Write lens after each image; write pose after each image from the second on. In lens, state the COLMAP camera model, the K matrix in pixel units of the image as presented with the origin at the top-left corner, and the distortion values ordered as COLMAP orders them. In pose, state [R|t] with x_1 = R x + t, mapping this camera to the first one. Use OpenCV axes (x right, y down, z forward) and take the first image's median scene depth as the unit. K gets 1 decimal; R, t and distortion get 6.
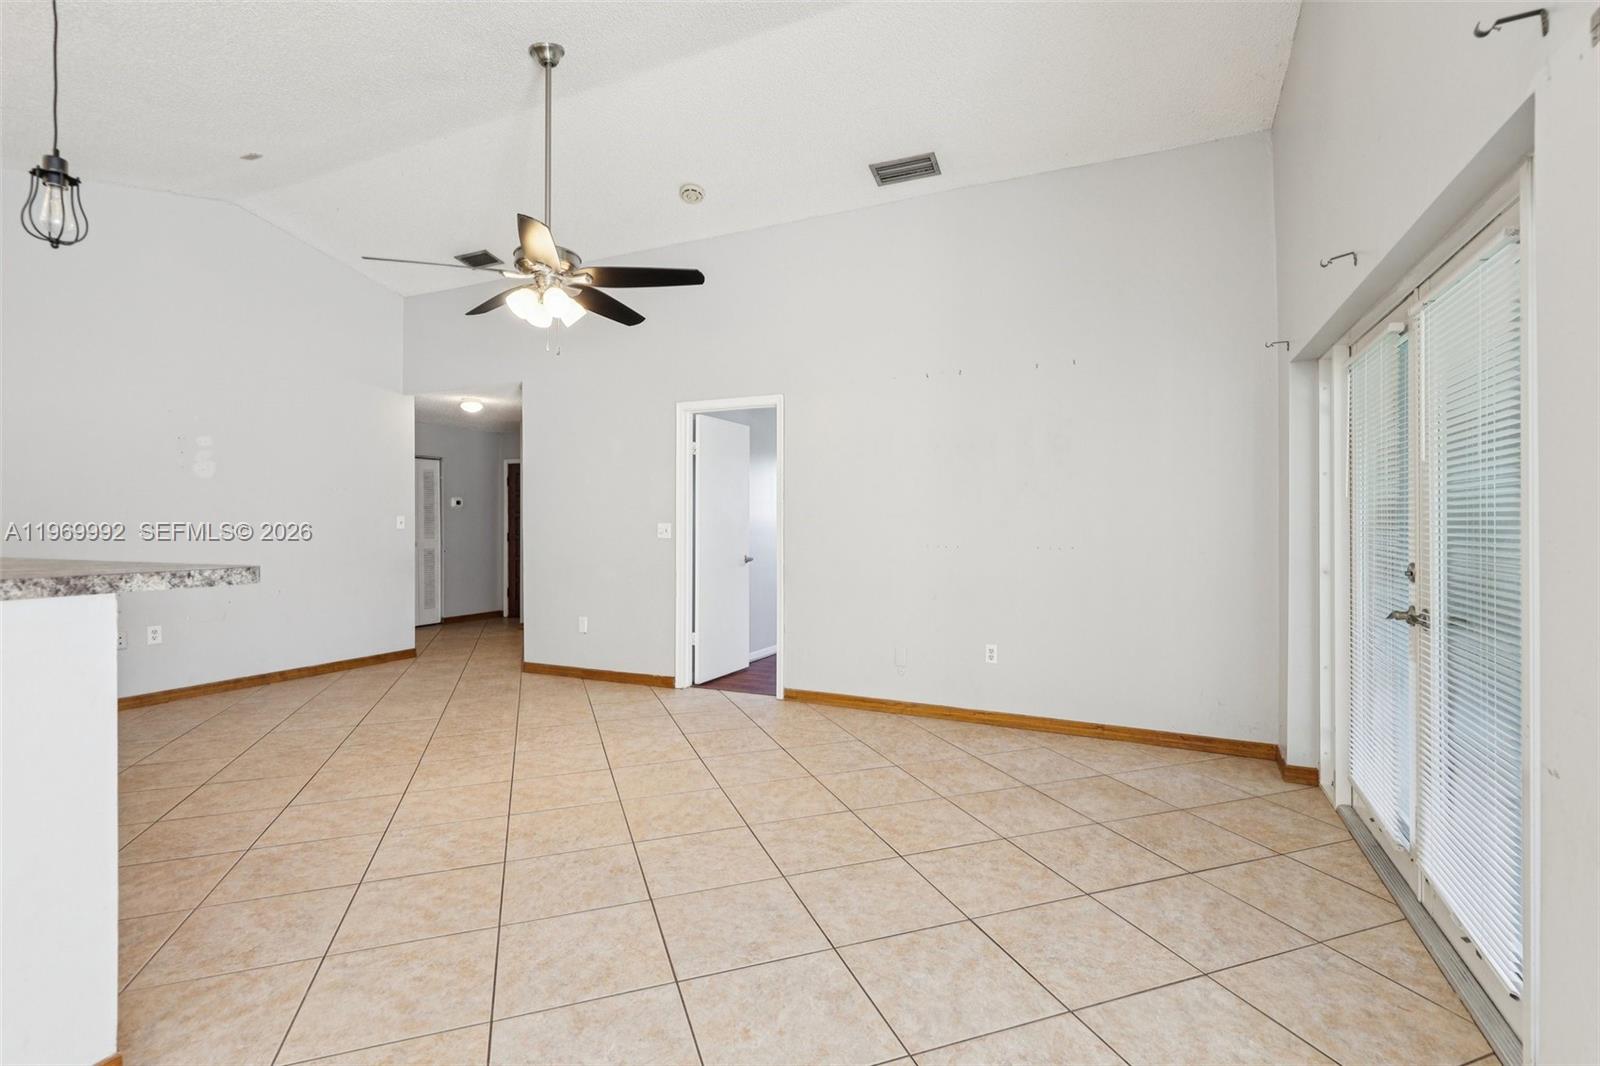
lens RADIAL K [[731.5, 0, 811.3], [0, 731.5, 525.4], [0, 0, 1]] dist [-0.000439, -0.000307]
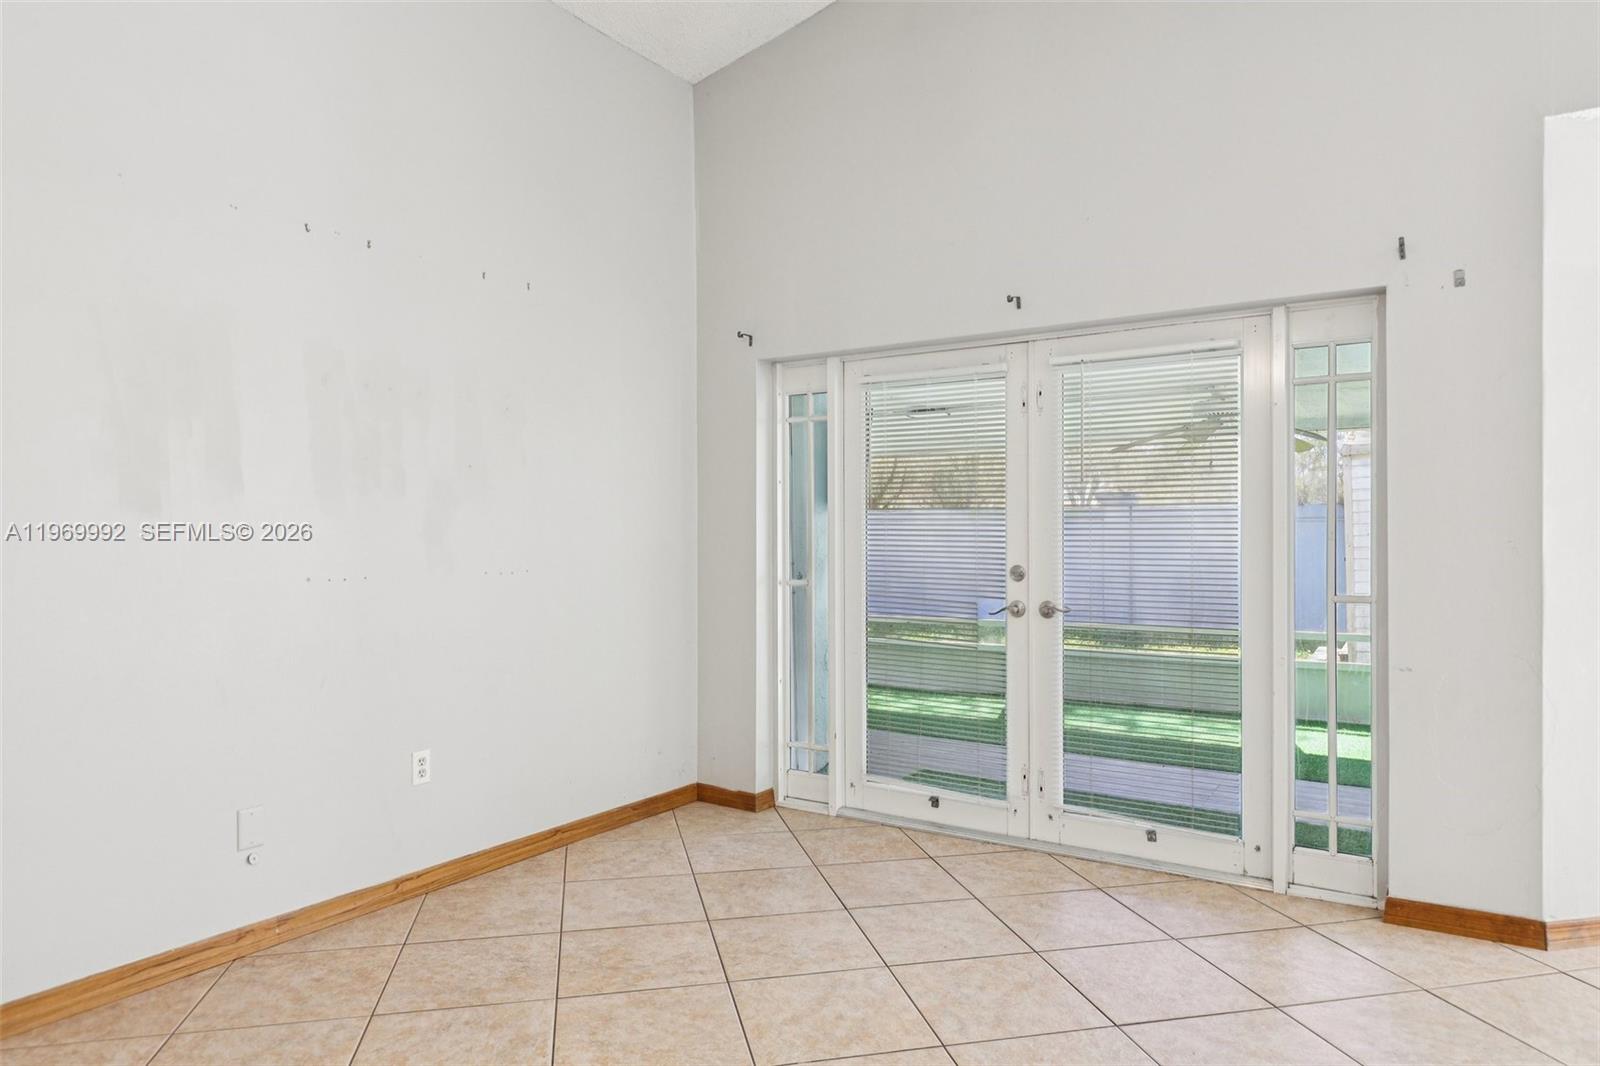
lens RADIAL K [[991.4, 0, 813.5], [0, 991.4, 527.4], [0, 0, 1]] dist [-0.001047, 0.001972]
pose [[0.140847, 0.004896, 0.990019, -0.645288], [0.003178, 0.999980, -0.005398, -0.002838], [-0.990026, 0.003907, 0.140829, 0.831177]]
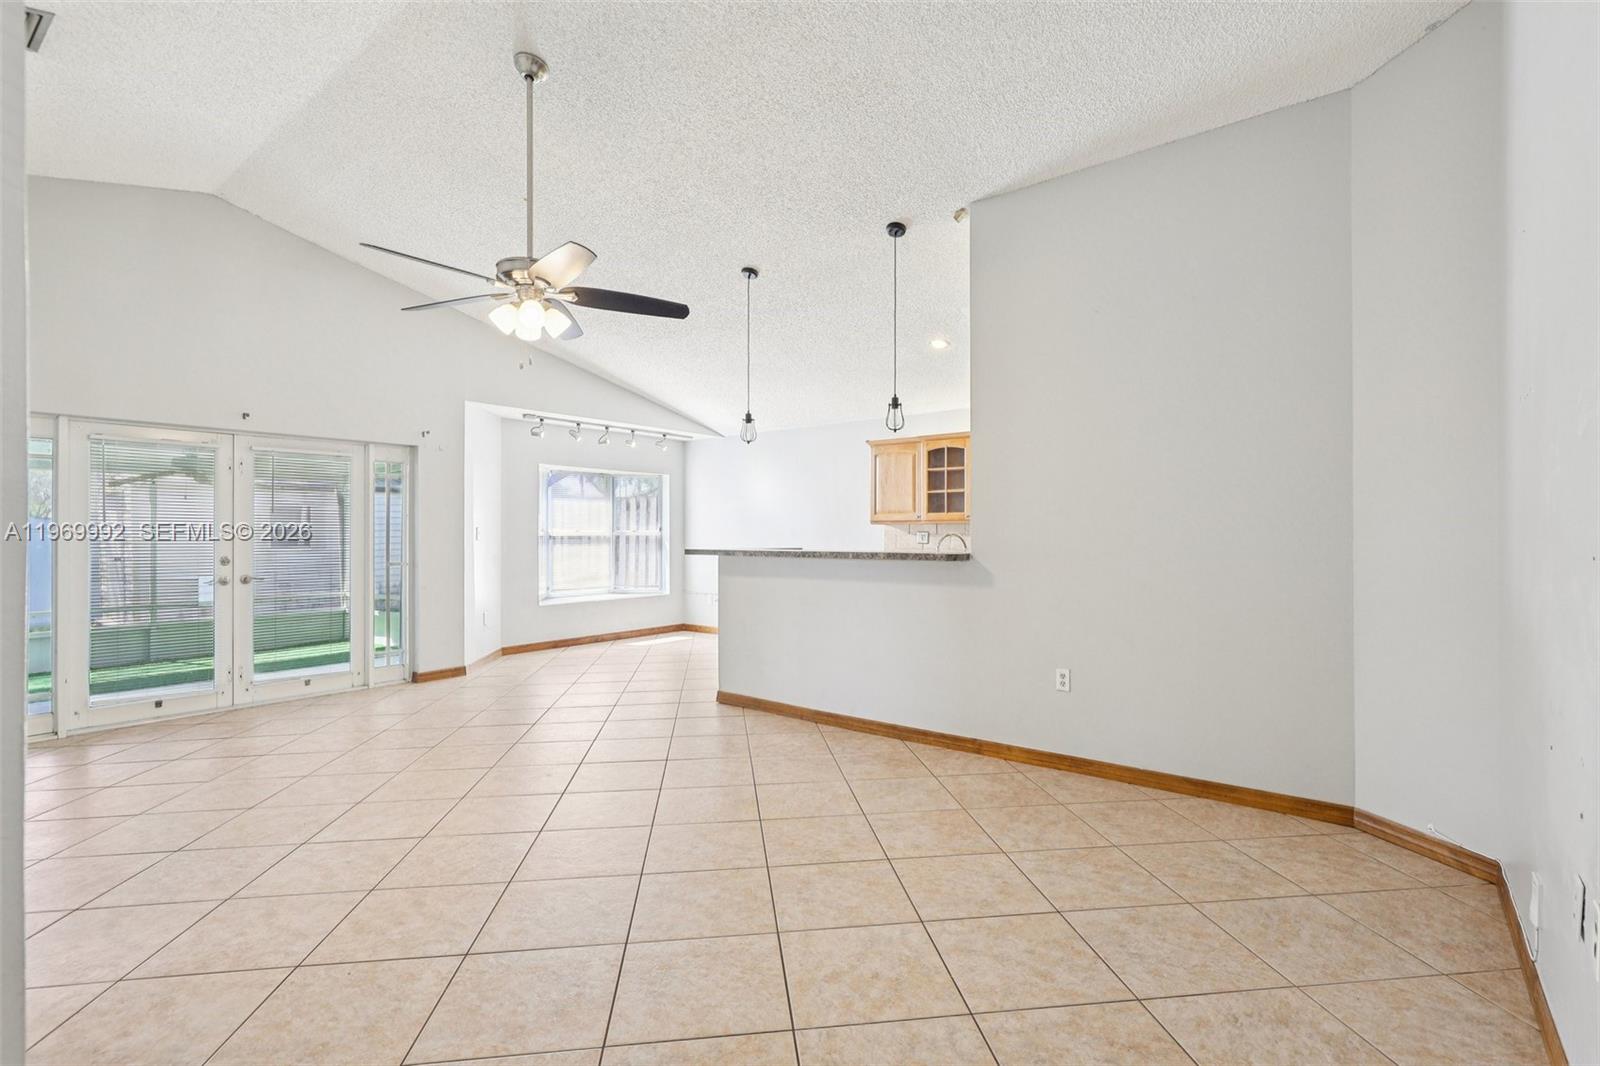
lens RADIAL K [[731.5, 0, 818.5], [0, 731.5, 537.2], [0, 0, 1]] dist [-0.000439, -0.000307]
pose [[-0.974297, 0.002707, 0.225252, -1.069807], [0.003780, 0.999983, 0.004333, -0.008108], [-0.225236, 0.005073, -0.974291, 2.066307]]
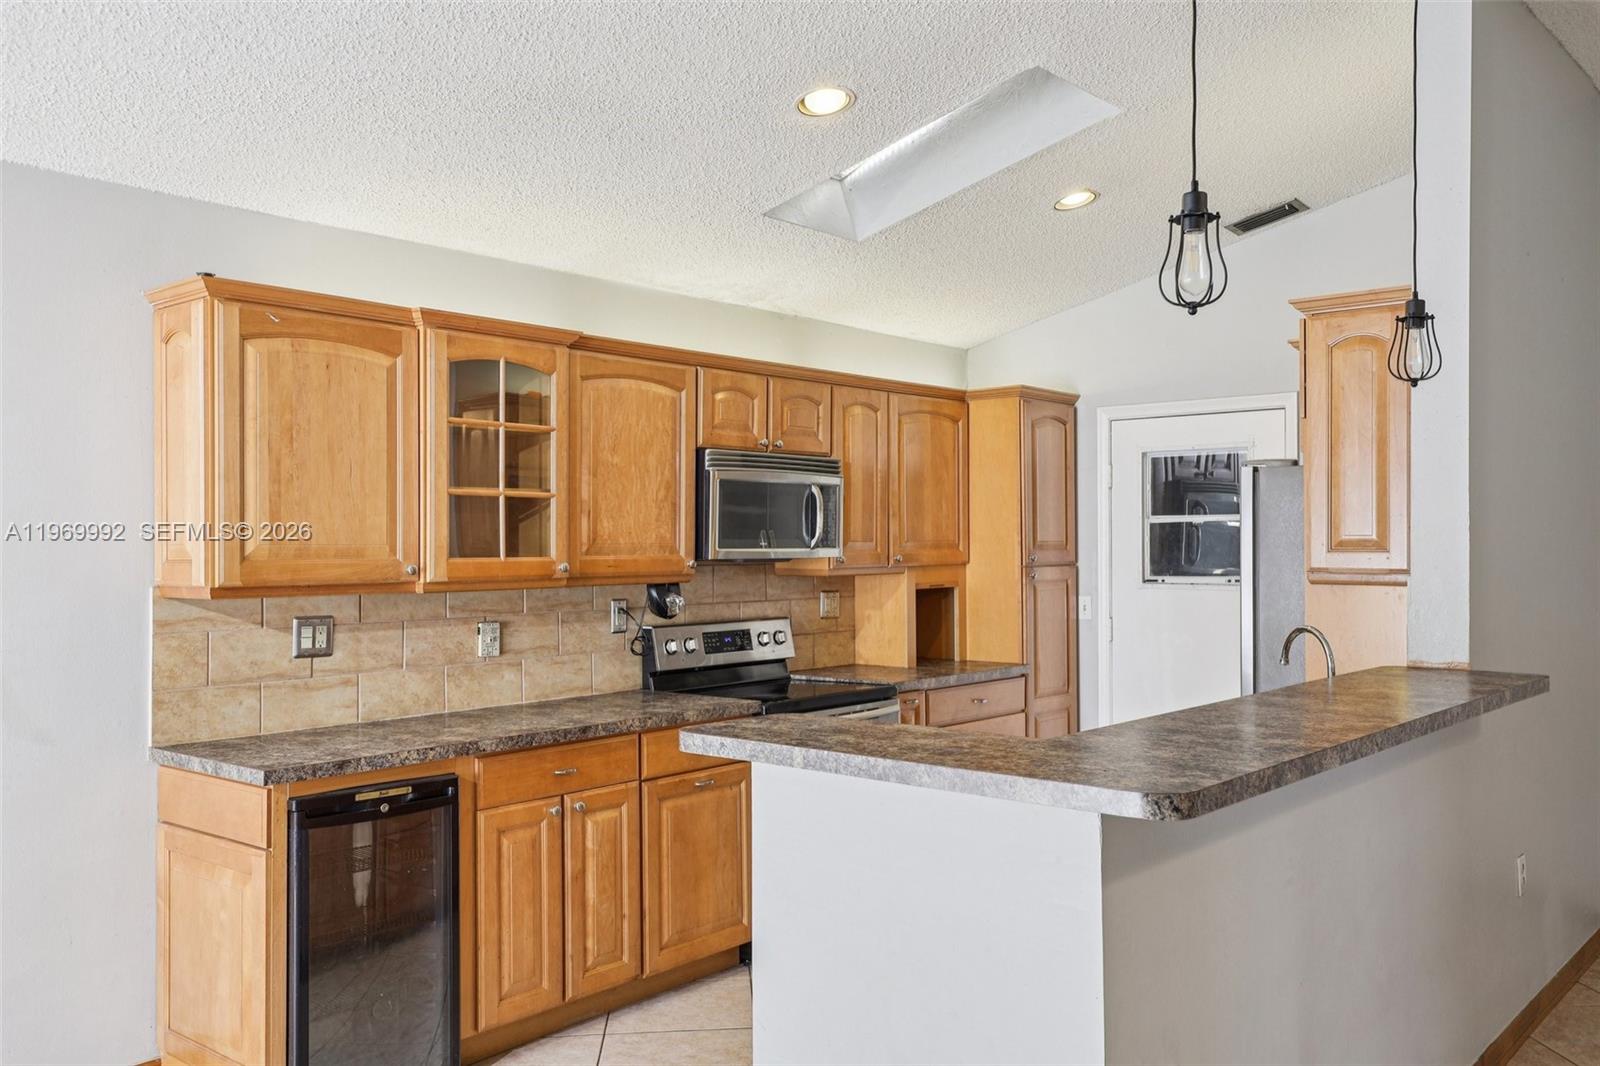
lens RADIAL K [[1308.6, 0, 815.2], [0, 1308.6, 532.5], [0, 0, 1]] dist [0.042709, -0.018750]
pose [[-0.283113, -0.004872, -0.959074, 0.196934], [0.005580, 0.999962, -0.006727, -0.084273], [0.959070, -0.007256, -0.283075, 0.527753]]
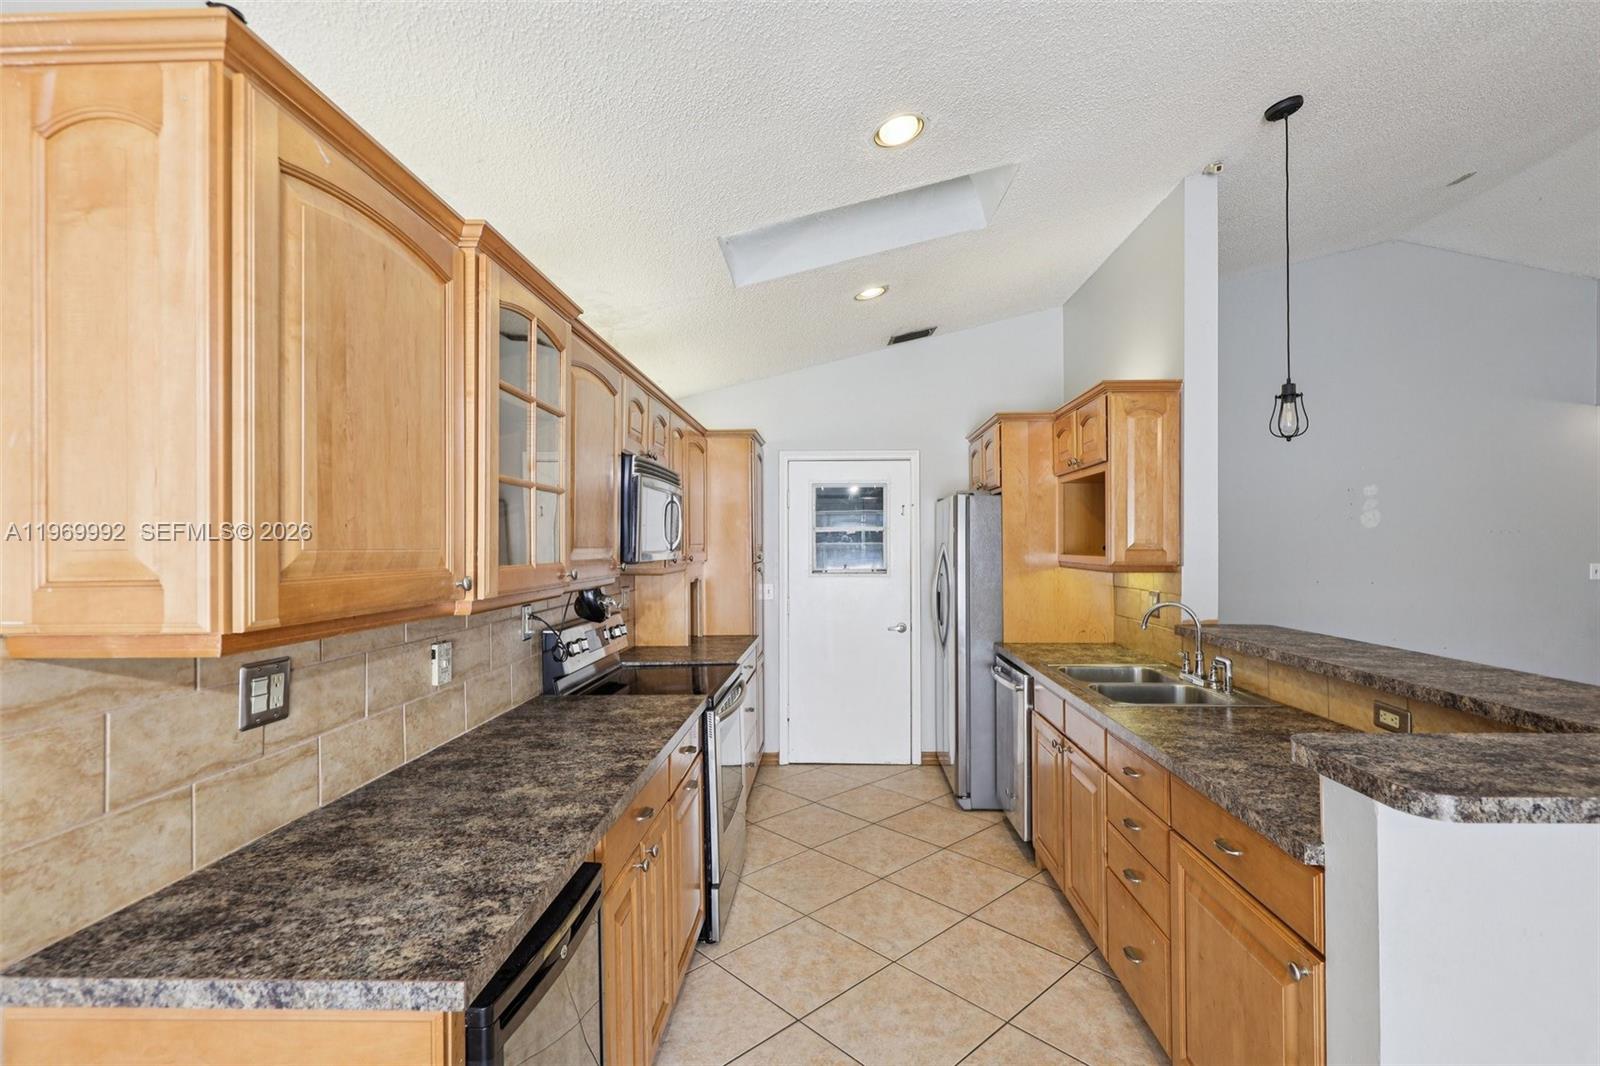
lens RADIAL K [[731.5, 0, 811.8], [0, 731.5, 537.5], [0, 0, 1]] dist [-0.000439, -0.000307]
pose [[0.378345, -0.008651, -0.925624, -0.328204], [0.005785, 0.999959, -0.006982, -0.085827], [0.925647, -0.002713, 0.378379, -0.145229]]
